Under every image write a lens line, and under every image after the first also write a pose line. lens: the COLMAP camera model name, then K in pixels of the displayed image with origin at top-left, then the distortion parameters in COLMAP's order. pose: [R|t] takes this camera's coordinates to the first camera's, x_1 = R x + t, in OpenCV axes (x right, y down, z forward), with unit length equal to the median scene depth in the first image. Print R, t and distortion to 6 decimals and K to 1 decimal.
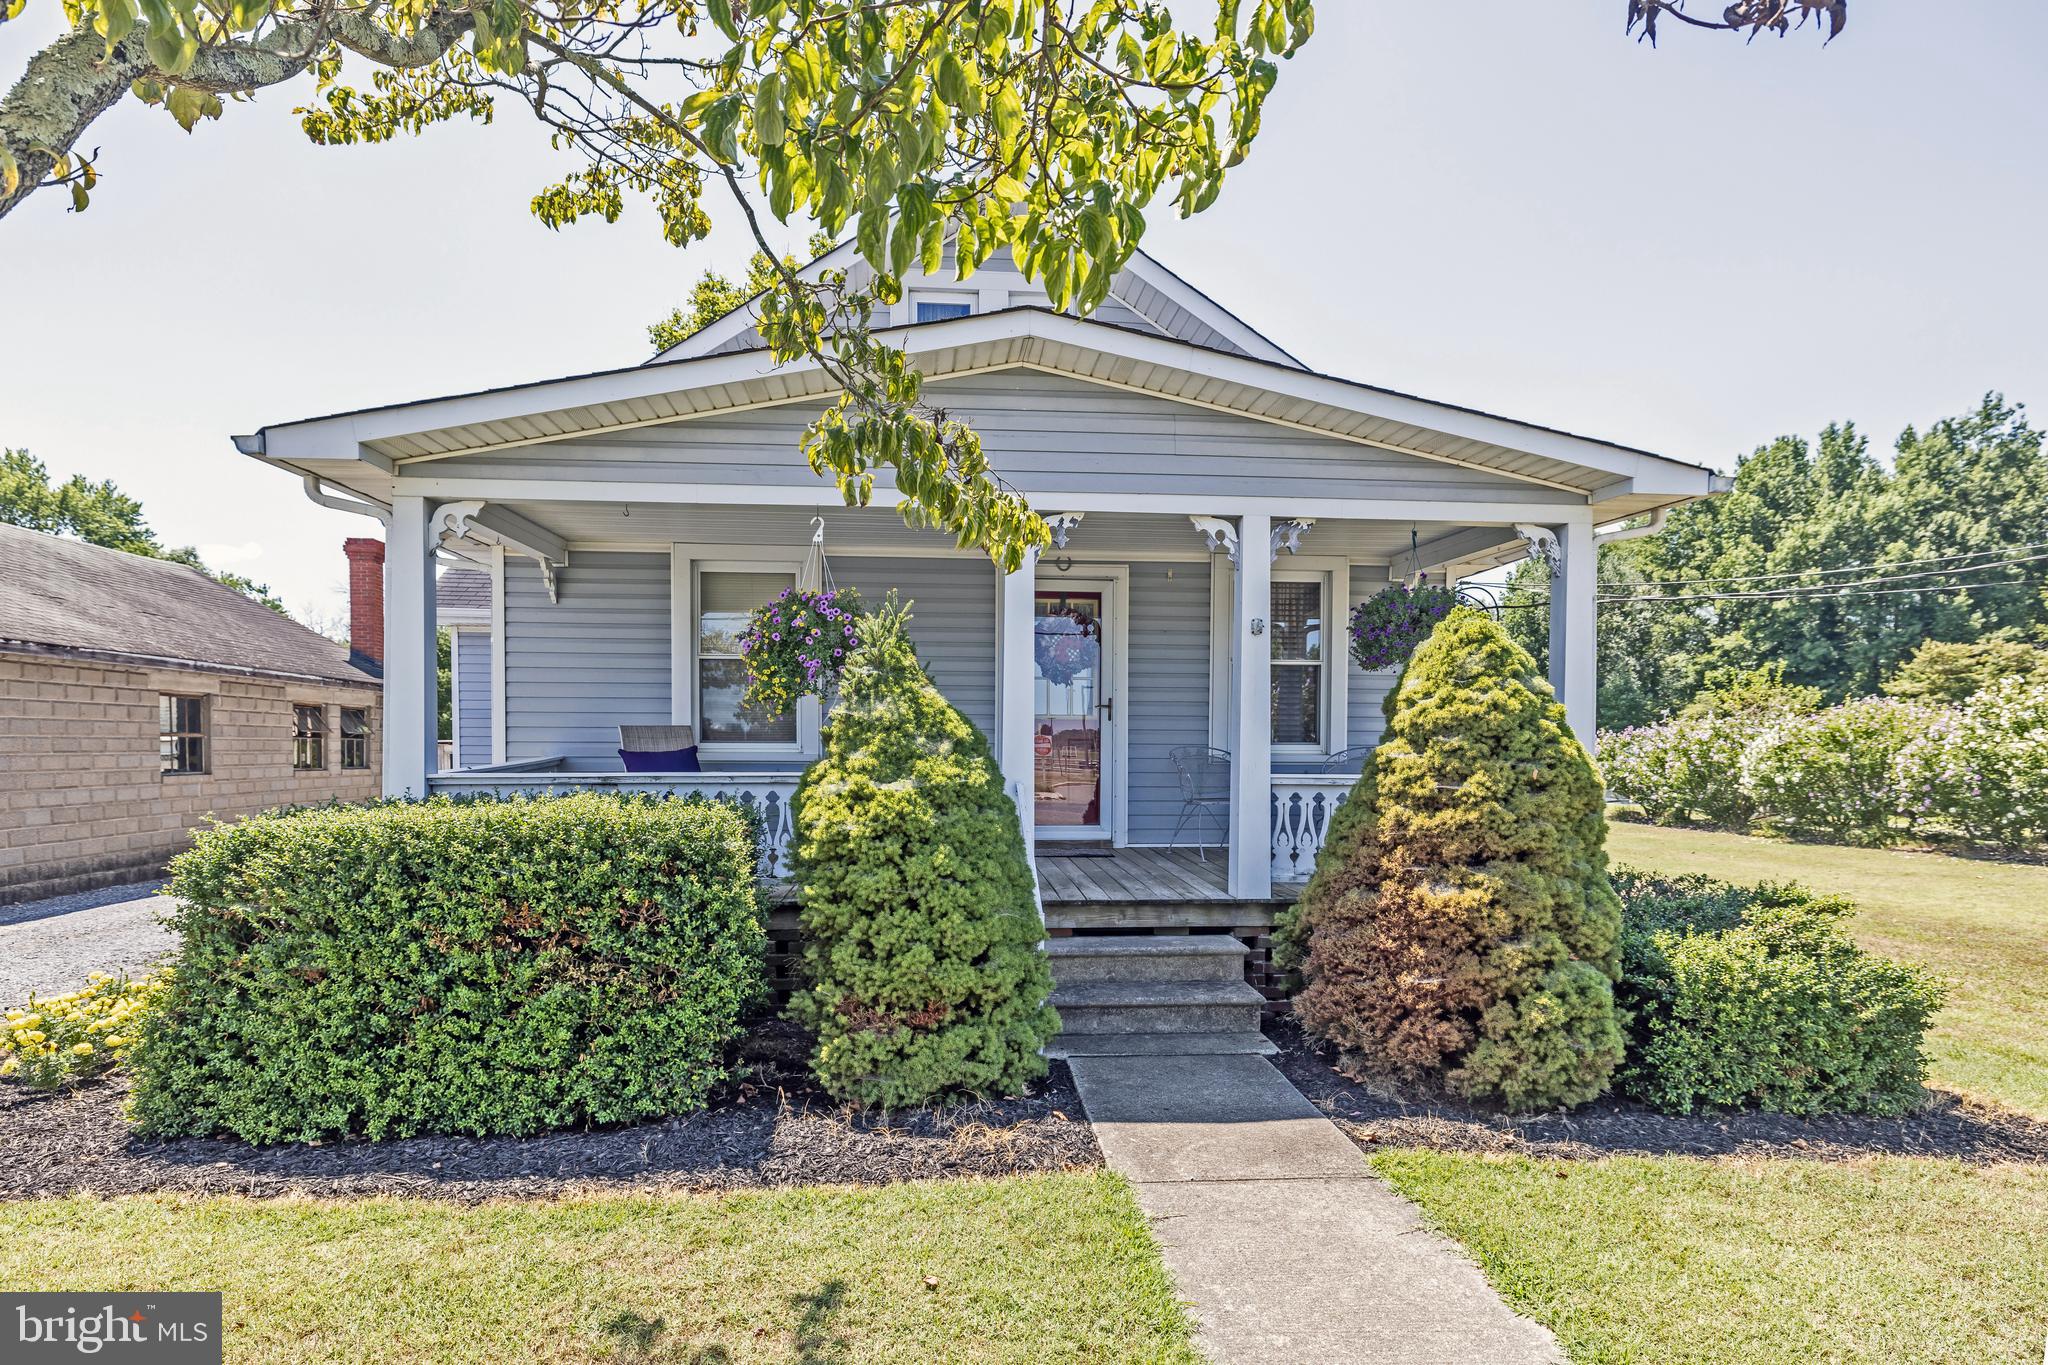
lens RADIAL K [[1104.7, 0, 1059.6], [0, 1104.7, 775.7], [0, 0, 1]] dist [-0.001081, 0.000400]
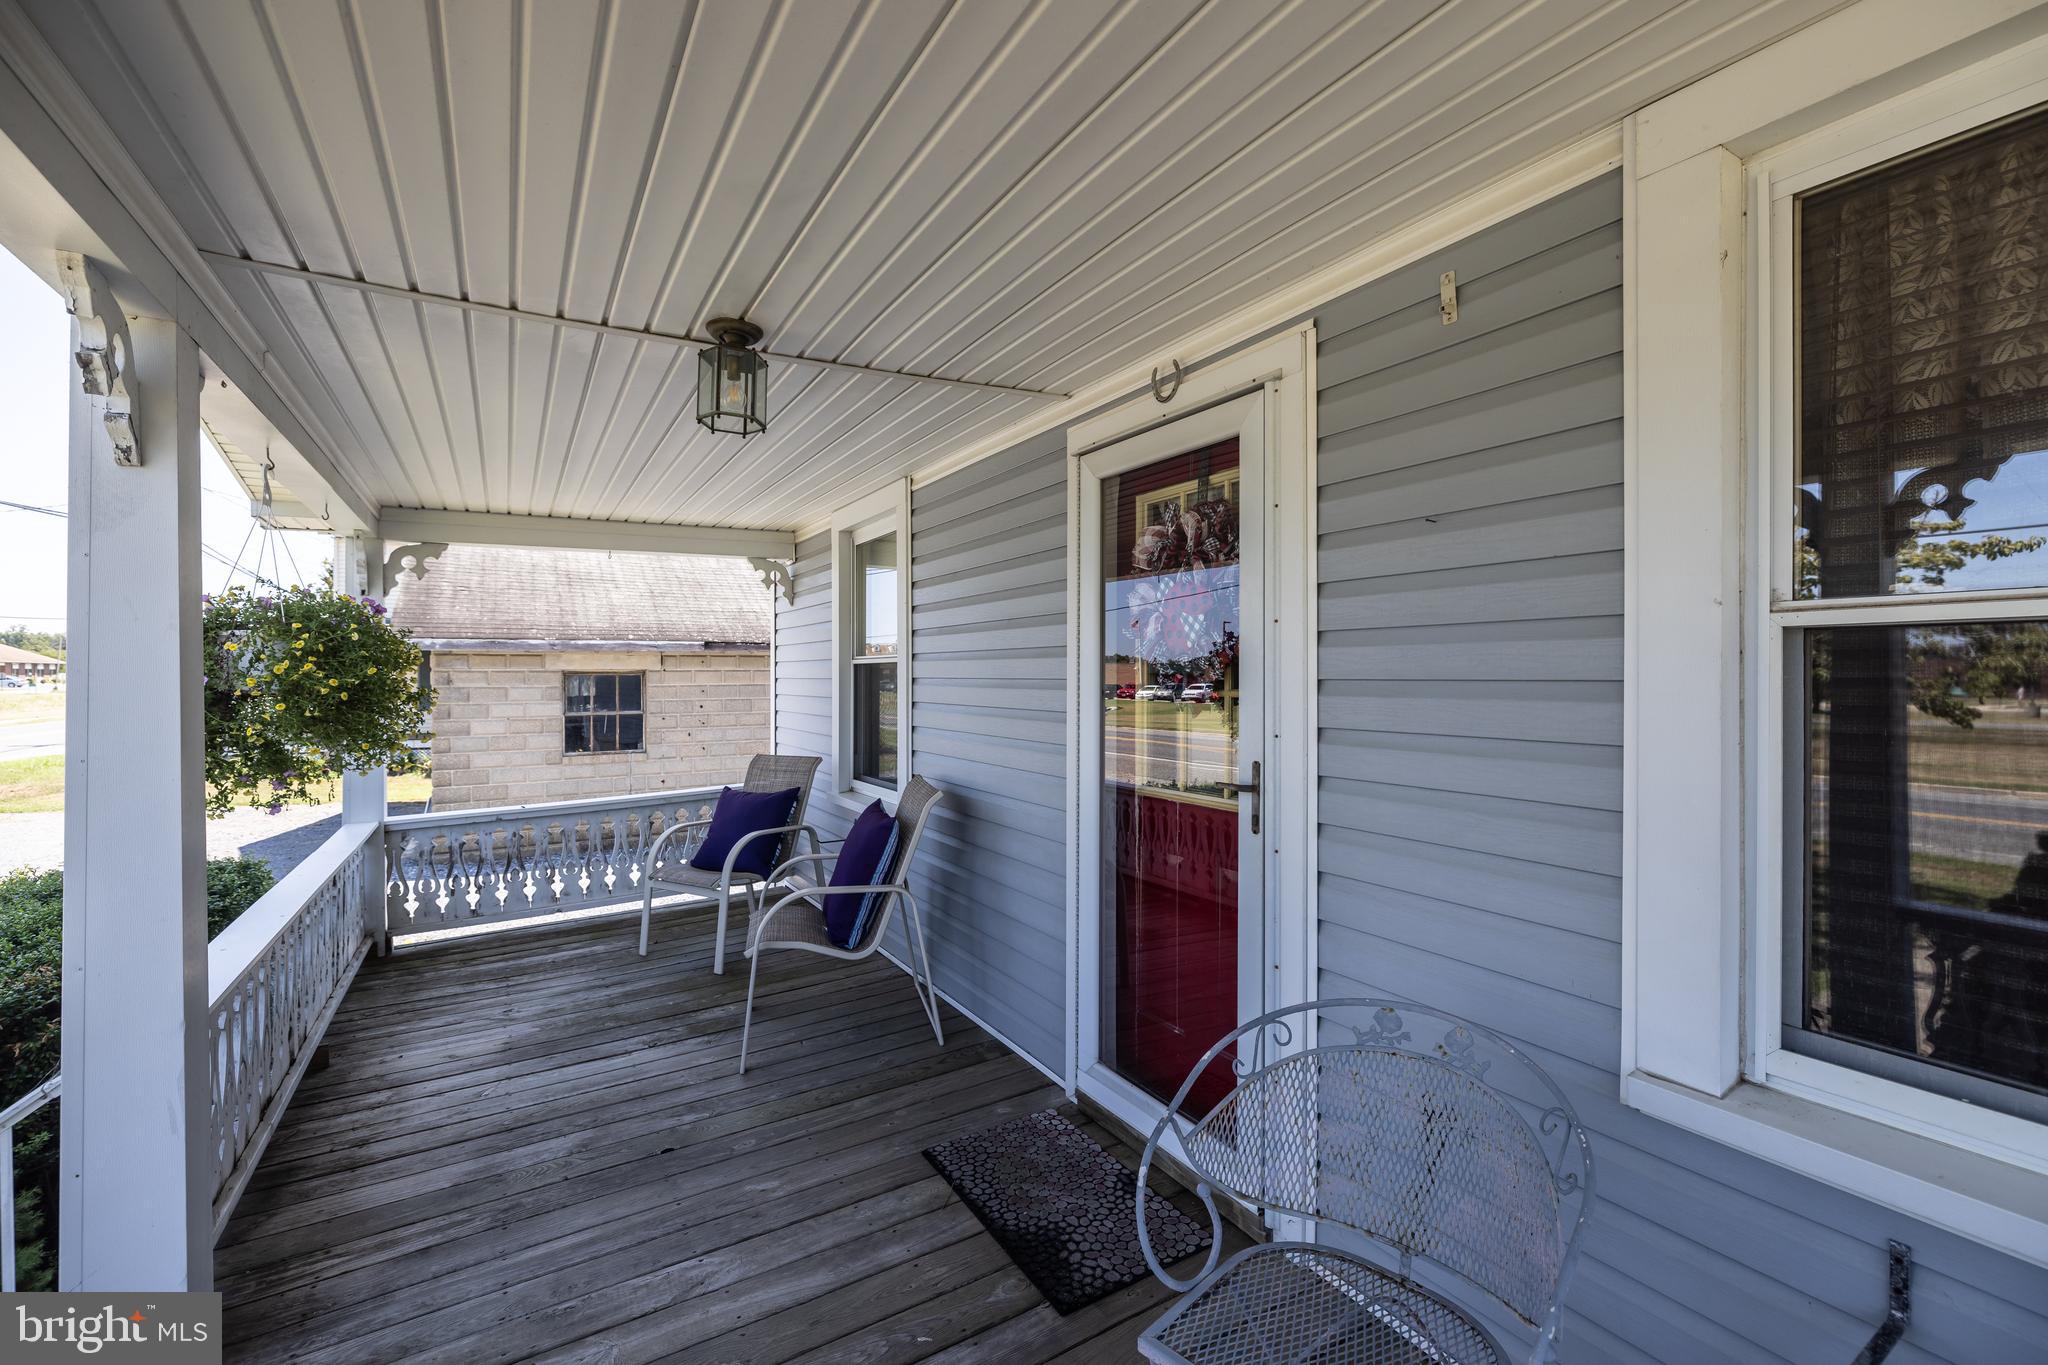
lens RADIAL K [[853.6, 0, 1014.4], [0, 853.6, 676.9], [0, 0, 1]] dist [-0.001551, -0.000116]
pose [[0.420626, -0.003381, -0.907228, 0.425816], [-0.021857, 0.999665, -0.013859, -0.148094], [0.906971, 0.025659, 0.420411, 1.430382]]
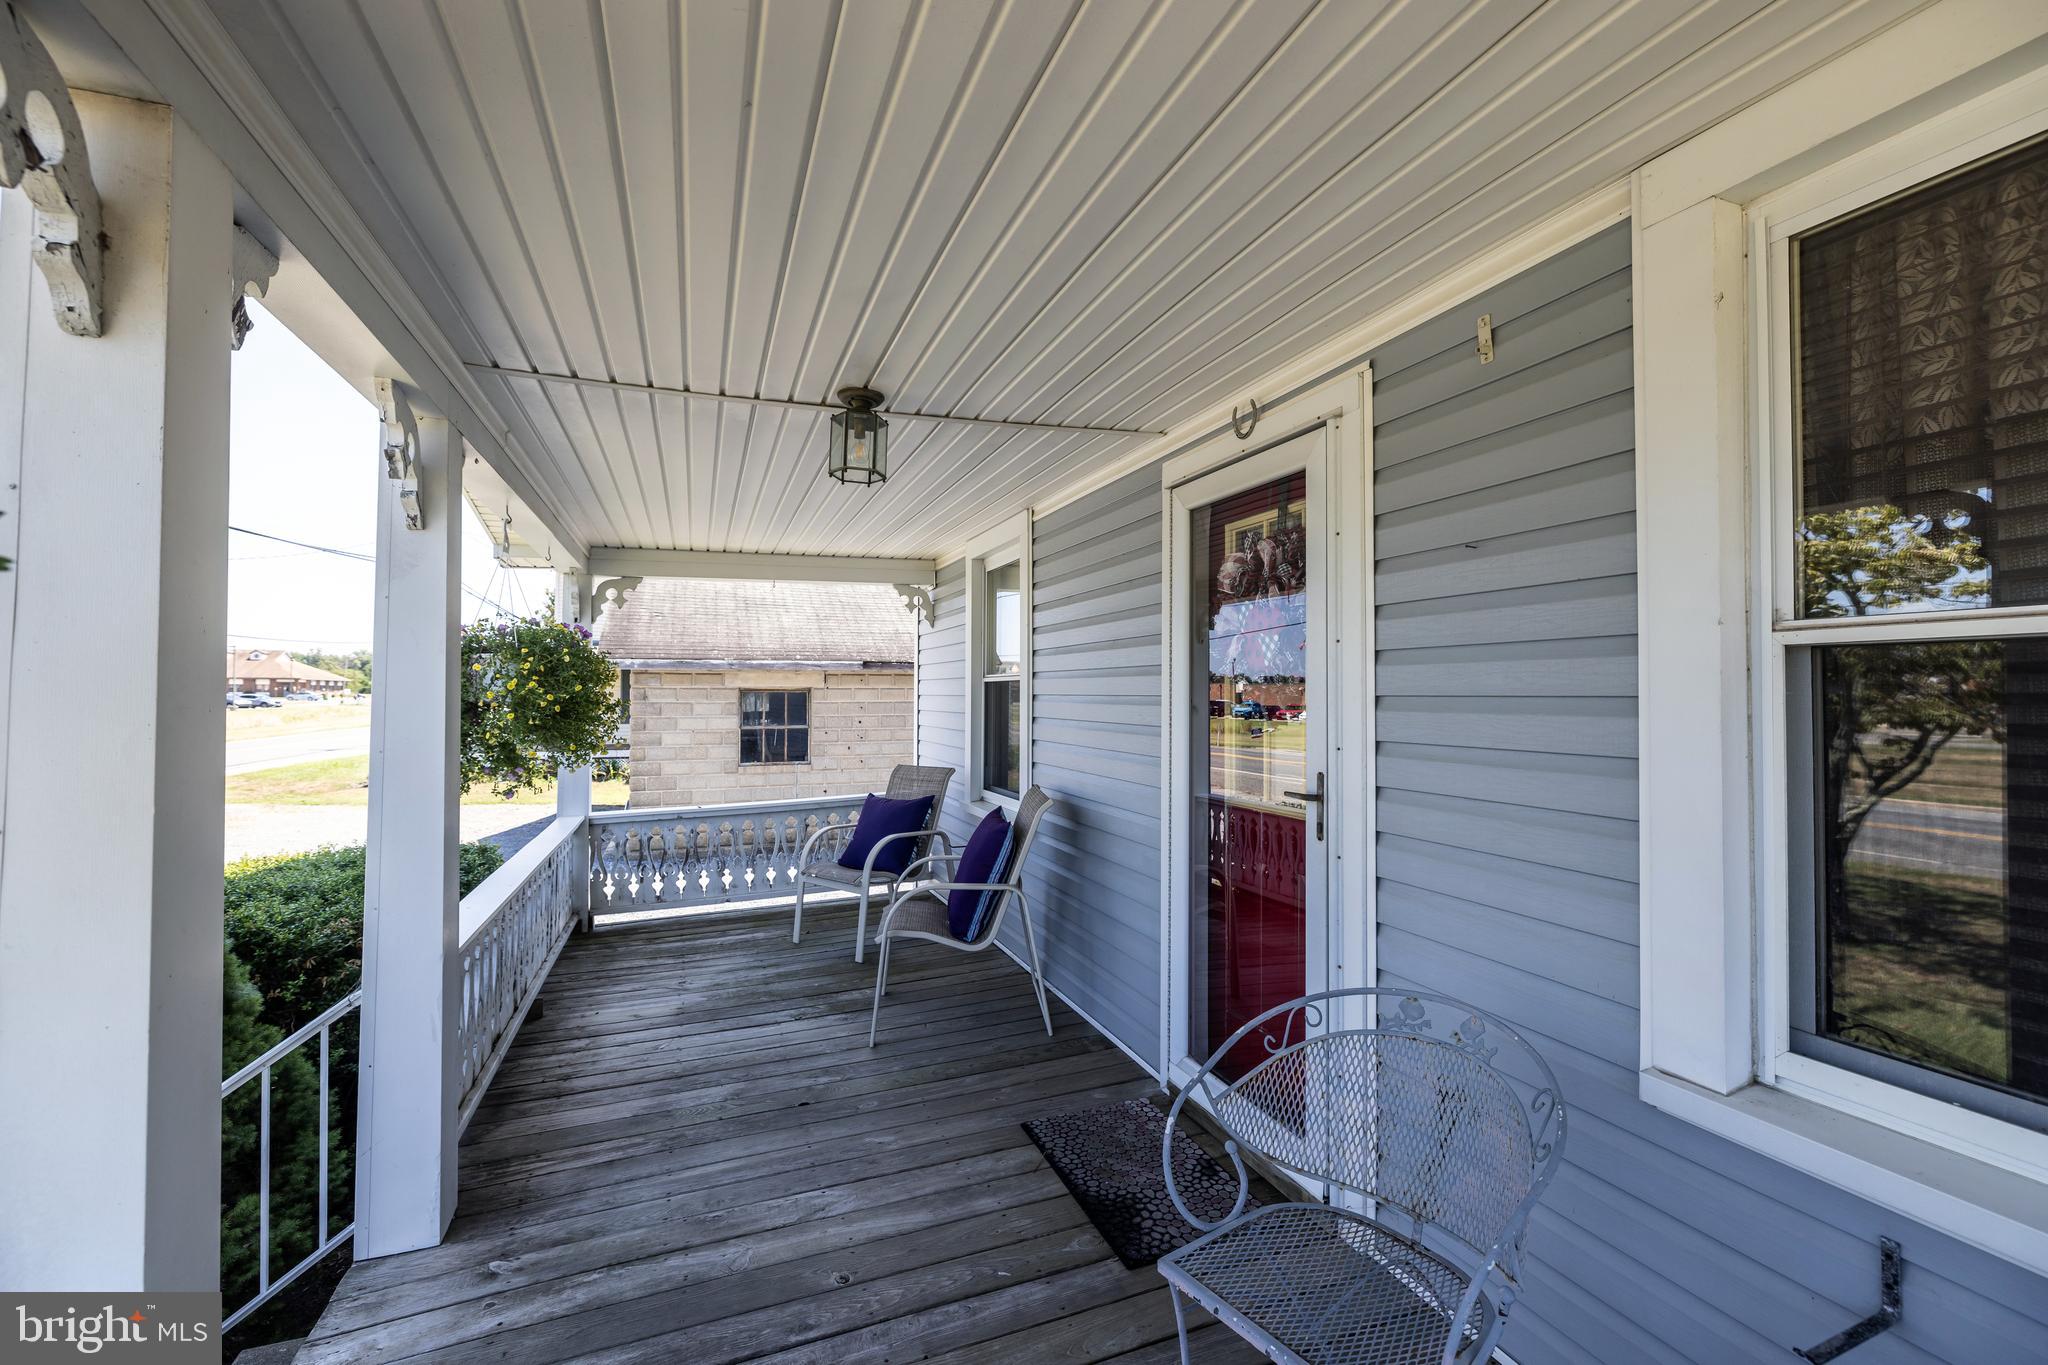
lens RADIAL K [[853.6, 0, 1026.0], [0, 853.6, 677.0], [0, 0, 1]] dist [-0.001551, -0.000116]
pose [[0.262747, -0.023375, -0.964581, 0.491227], [-0.028846, 0.999069, -0.032068, -0.146030], [0.964433, 0.036250, 0.261829, 1.448083]]
